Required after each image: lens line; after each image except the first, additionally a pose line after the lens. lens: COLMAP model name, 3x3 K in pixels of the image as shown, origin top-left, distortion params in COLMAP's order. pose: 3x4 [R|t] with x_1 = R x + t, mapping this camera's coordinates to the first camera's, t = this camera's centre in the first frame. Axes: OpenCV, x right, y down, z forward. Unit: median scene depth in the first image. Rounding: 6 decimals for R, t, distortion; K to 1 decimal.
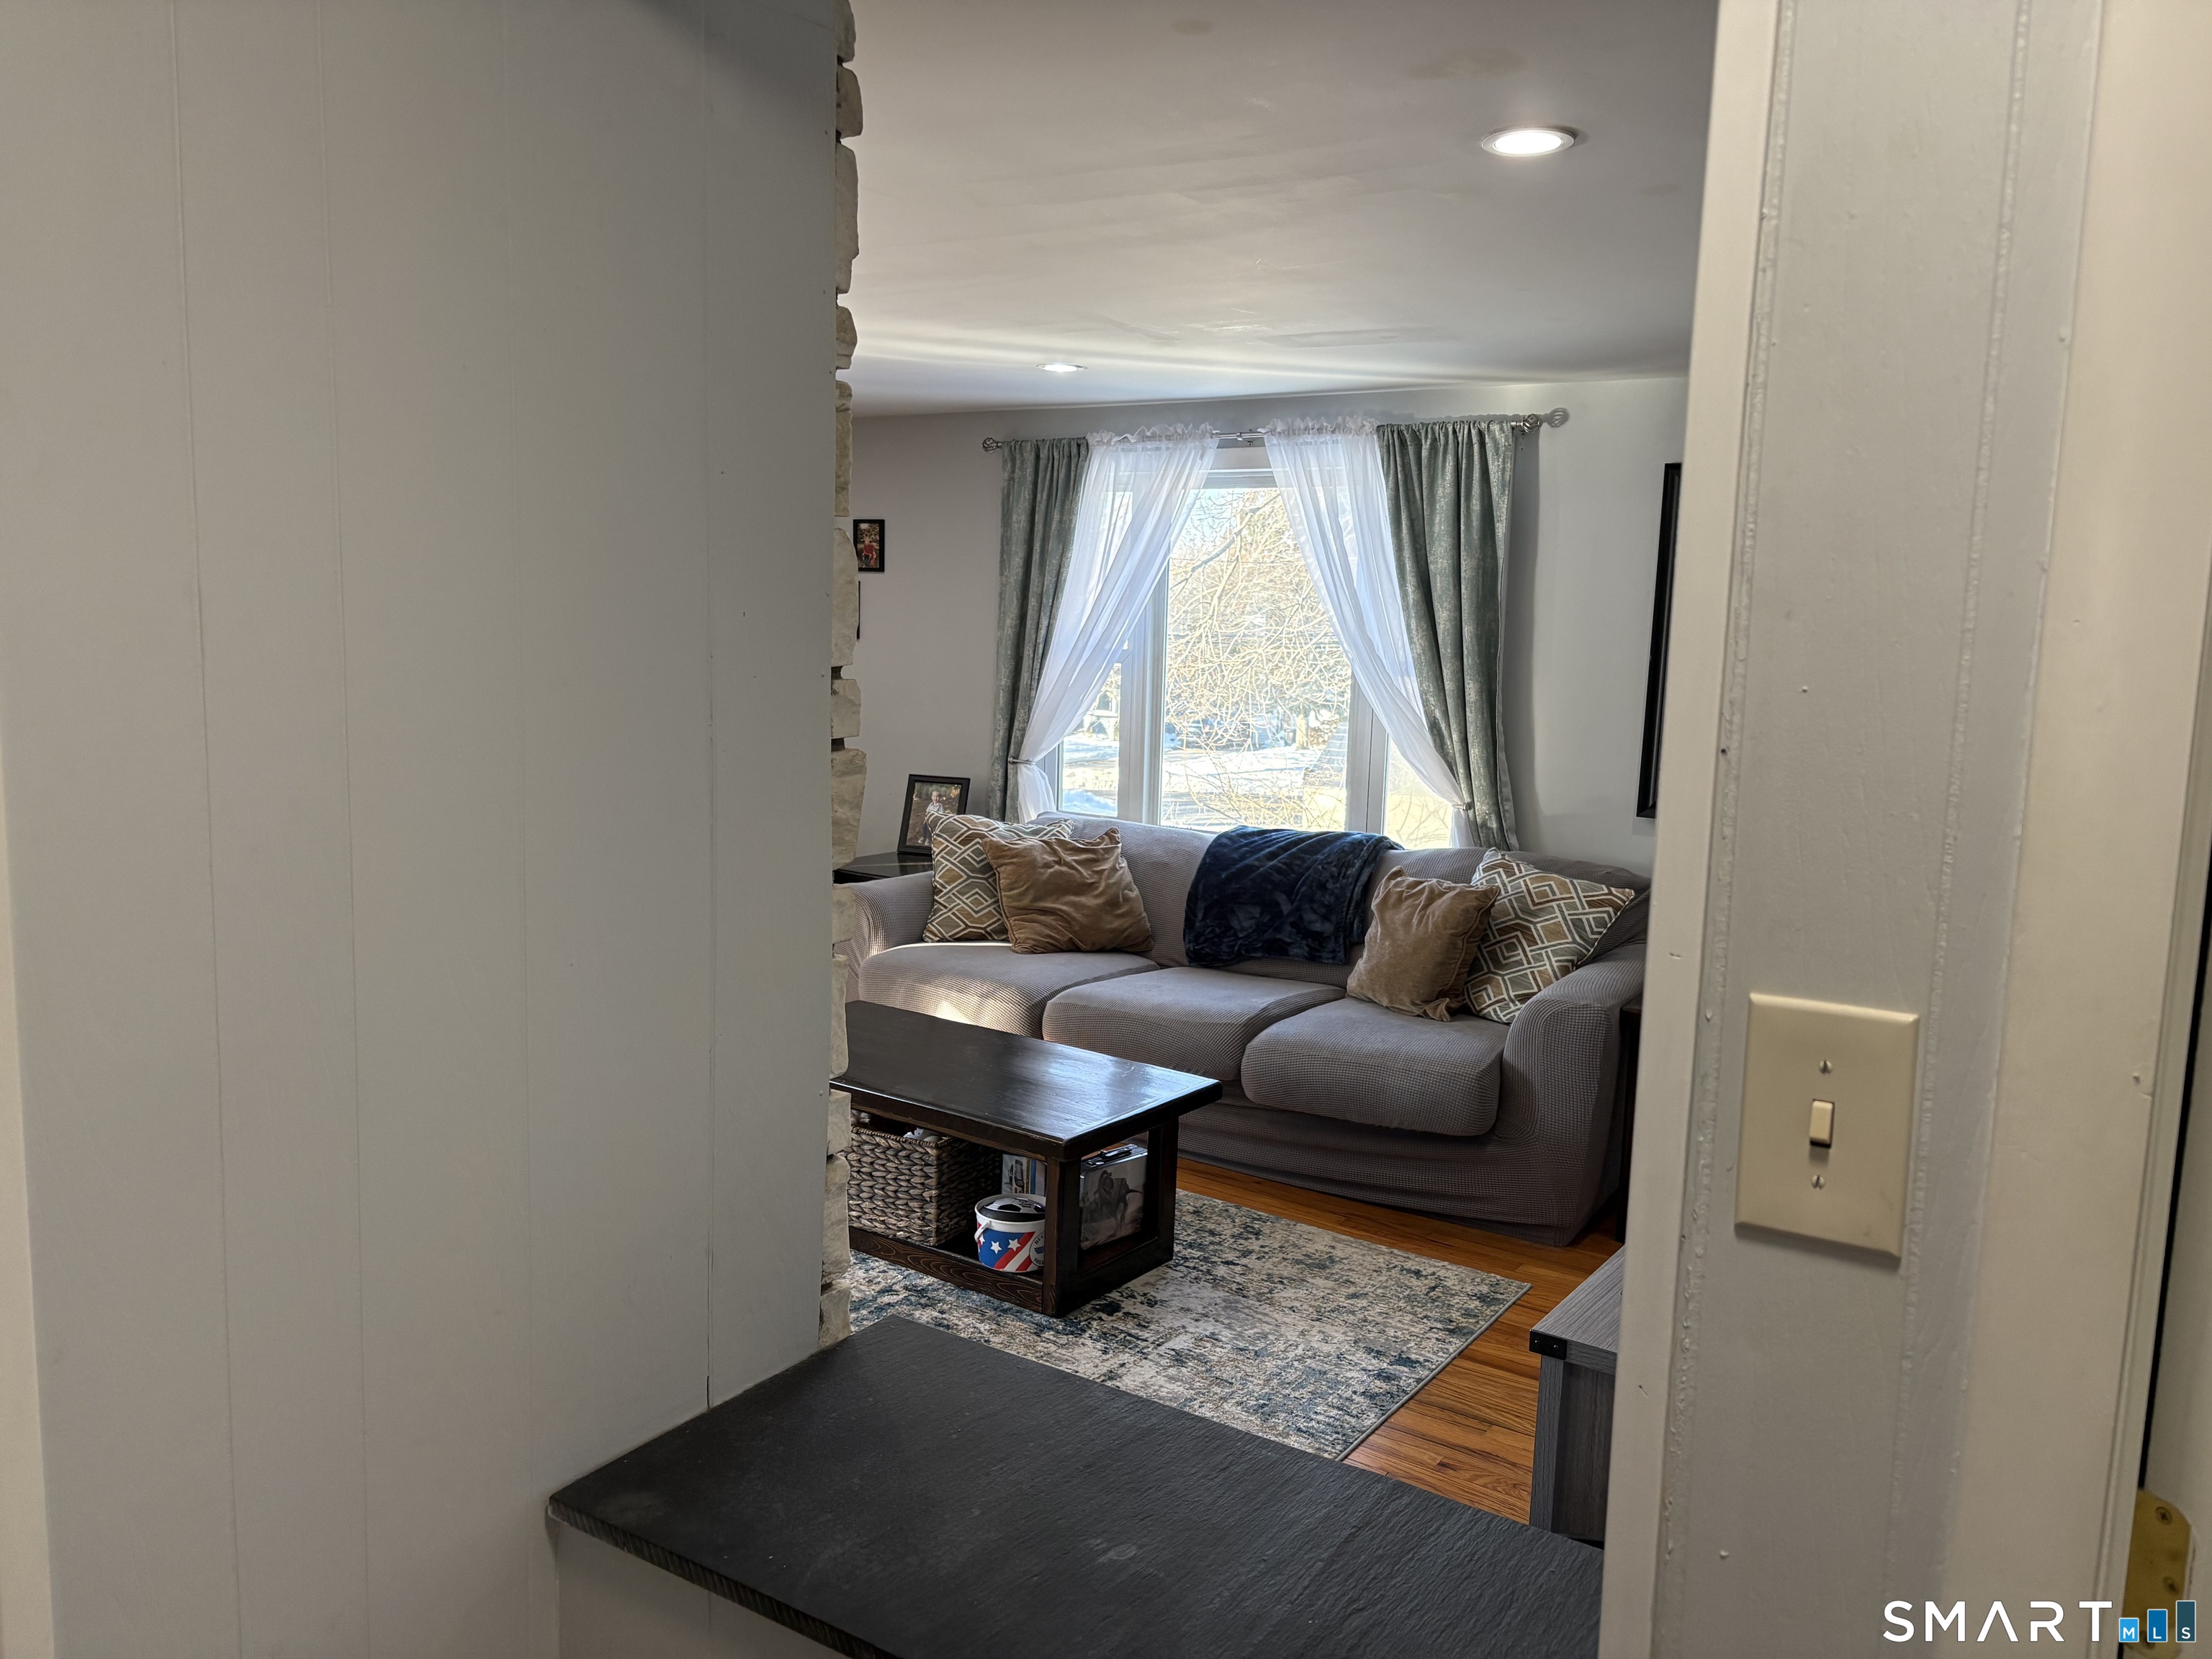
lens RADIAL K [[1680.8, 0, 1106.7], [0, 1680.8, 828.0], [0, 0, 1]] dist [0.045825, -0.037912]
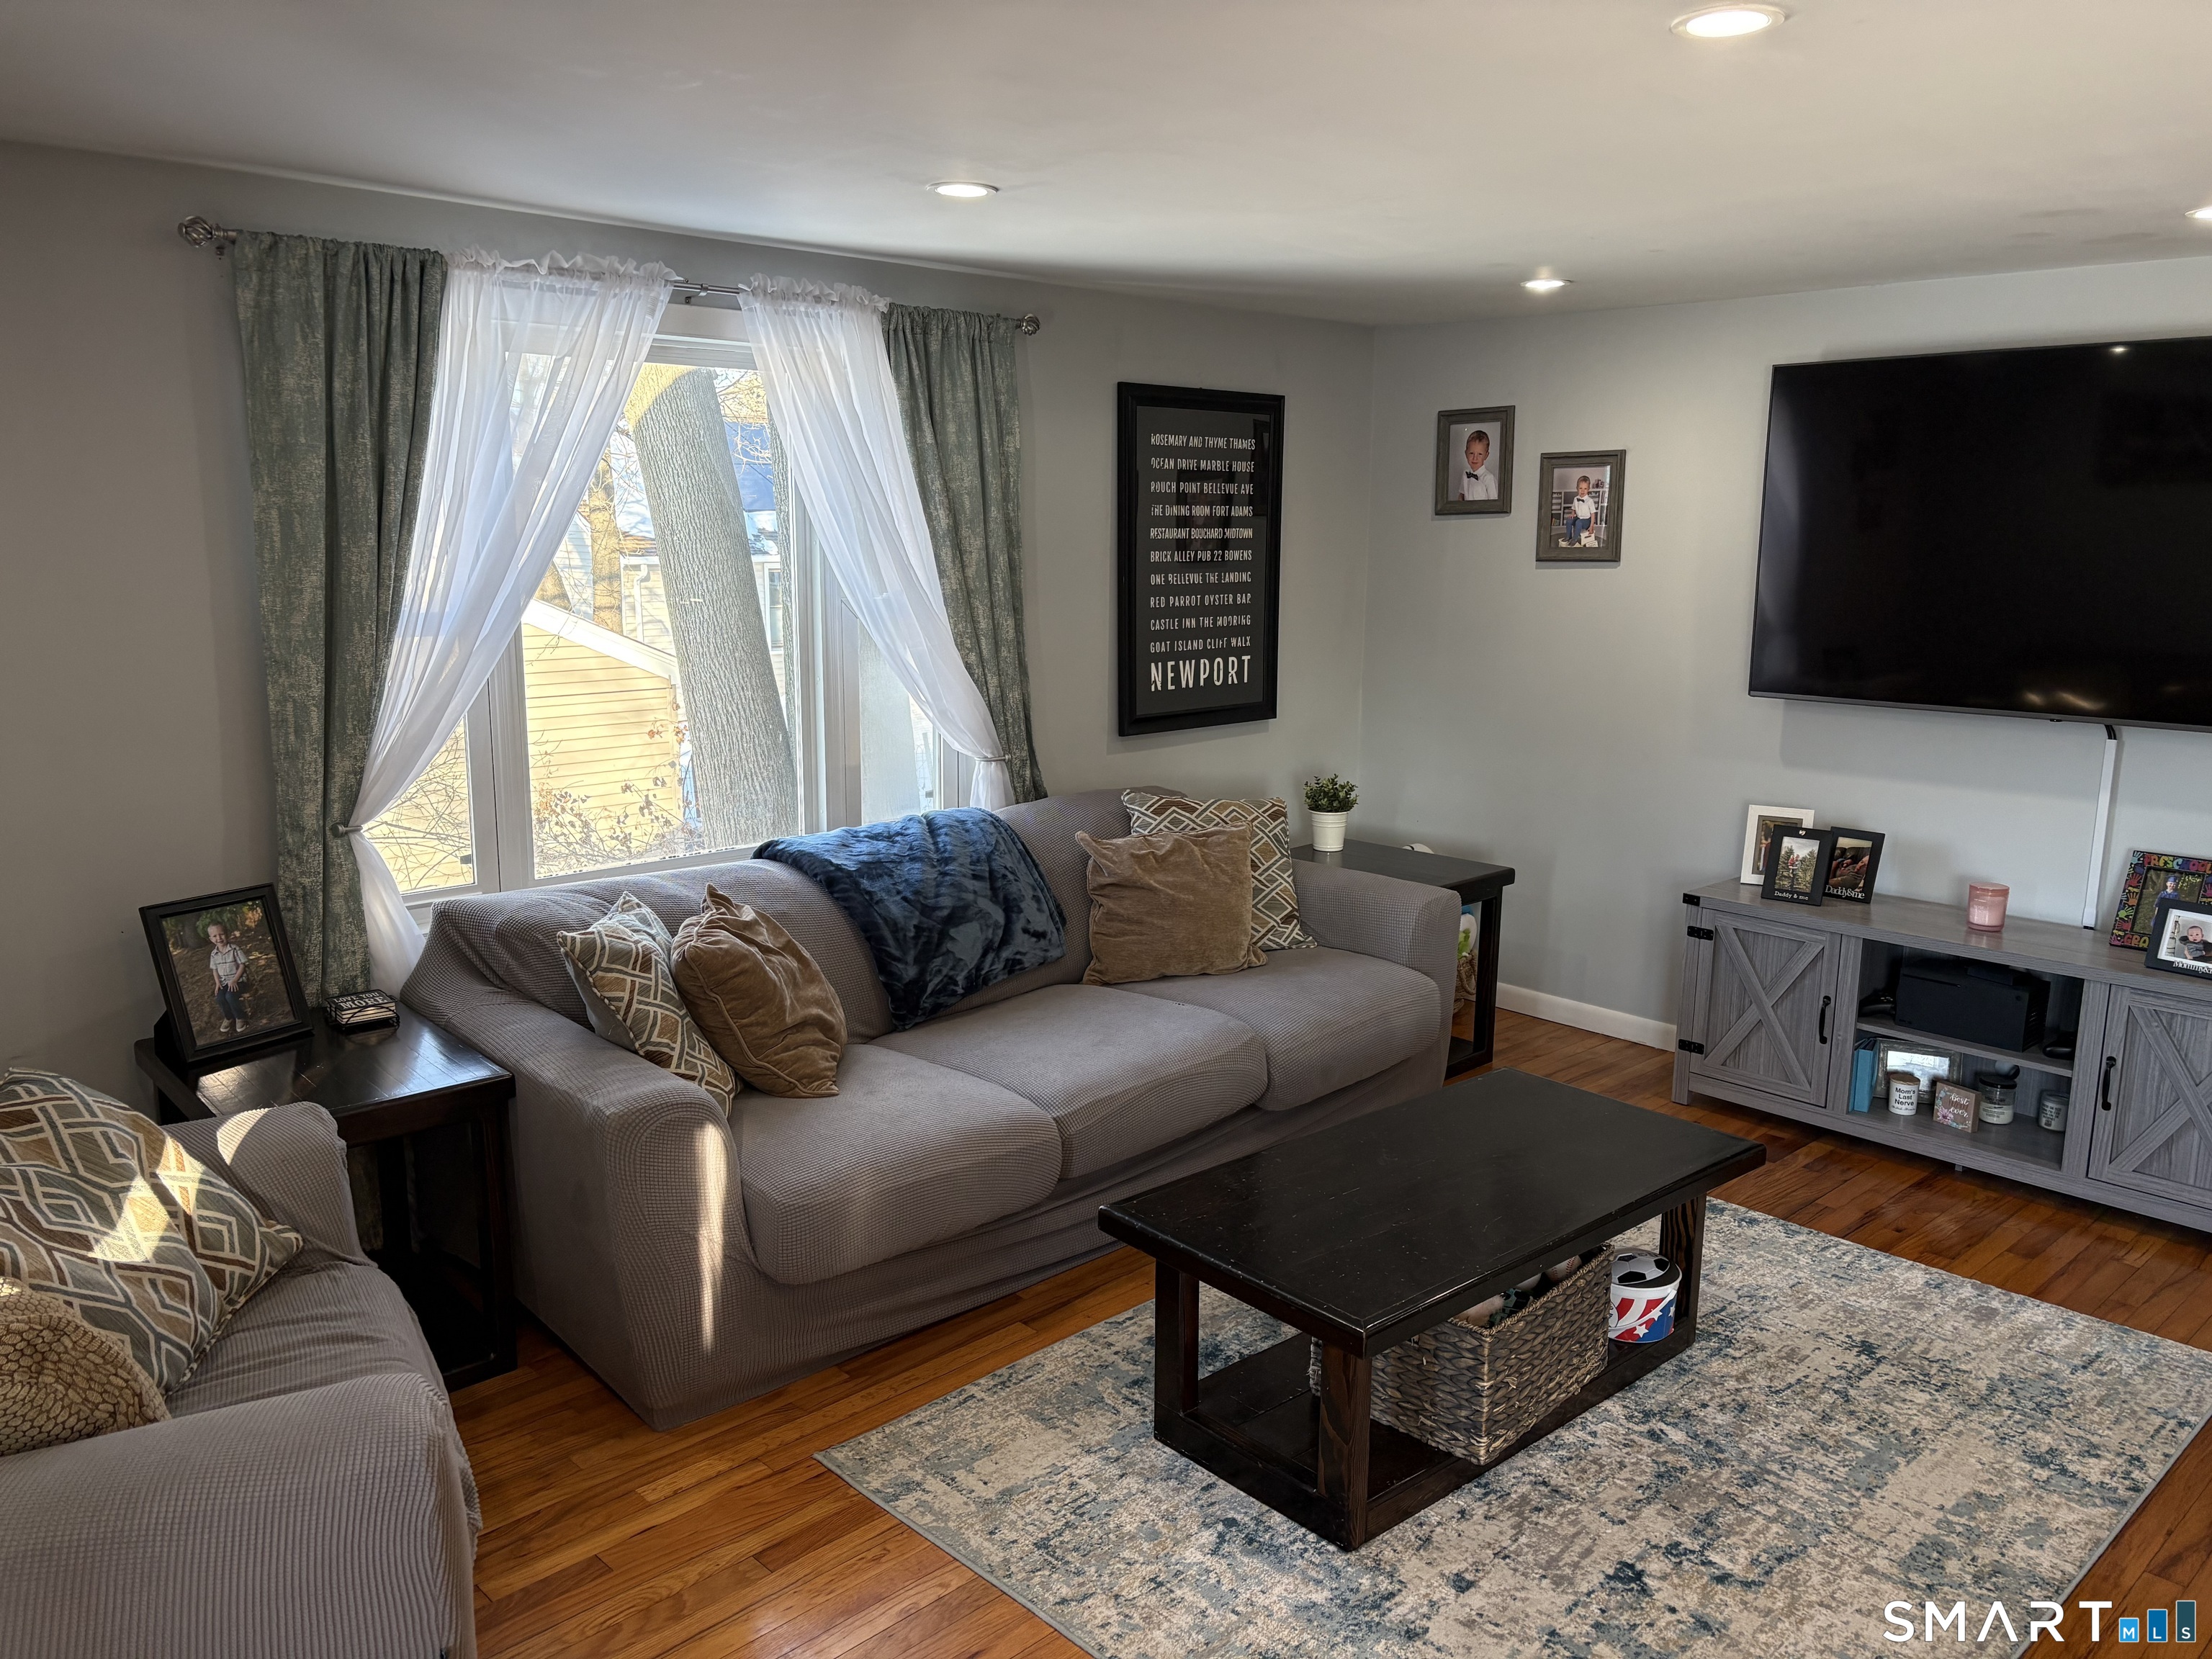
lens RADIAL K [[1680.8, 0, 1105.4], [0, 1680.8, 827.4], [0, 0, 1]] dist [0.045825, -0.037912]
pose [[0.220109, -0.212367, 0.952078, -0.577076], [0.116753, 0.974734, 0.190429, -0.128523], [-0.968463, 0.069242, 0.239342, 0.678645]]
